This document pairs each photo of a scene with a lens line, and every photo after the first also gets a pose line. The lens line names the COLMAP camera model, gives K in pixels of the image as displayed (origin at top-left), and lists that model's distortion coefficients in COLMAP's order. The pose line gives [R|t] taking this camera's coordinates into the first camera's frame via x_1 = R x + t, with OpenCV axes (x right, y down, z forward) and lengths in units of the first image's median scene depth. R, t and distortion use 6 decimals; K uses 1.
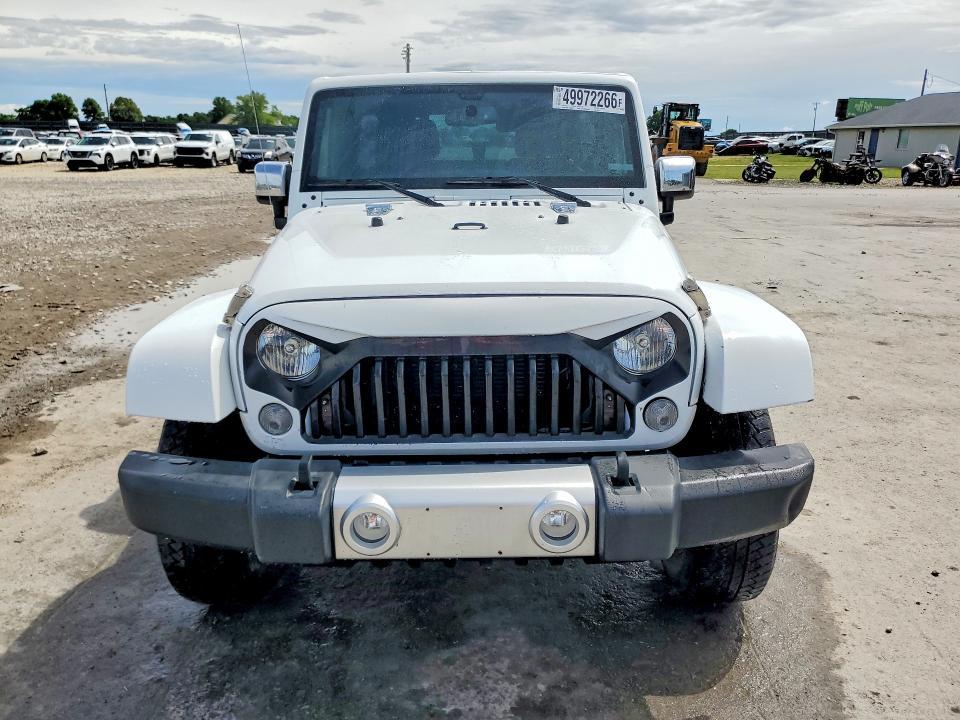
lens RADIAL K [[758.8, 0, 483.7], [0, 758.8, 361.2], [0, 0, 1]] dist [0.018439, -0.001778]
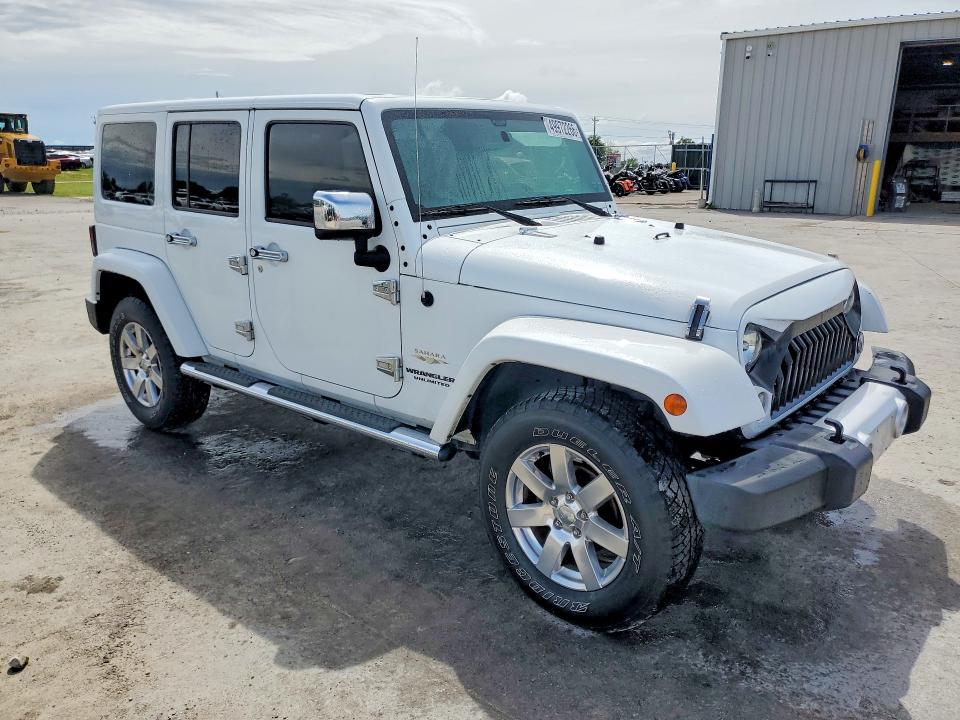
lens RADIAL K [[758.8, 0, 471.1], [0, 758.8, 363.4], [0, 0, 1]] dist [0.018439, -0.001778]
pose [[0.663586, -0.203796, 0.719806, -0.672841], [0.213896, 0.973698, 0.078490, -0.084259], [-0.716870, 0.101879, 0.689723, 0.247711]]
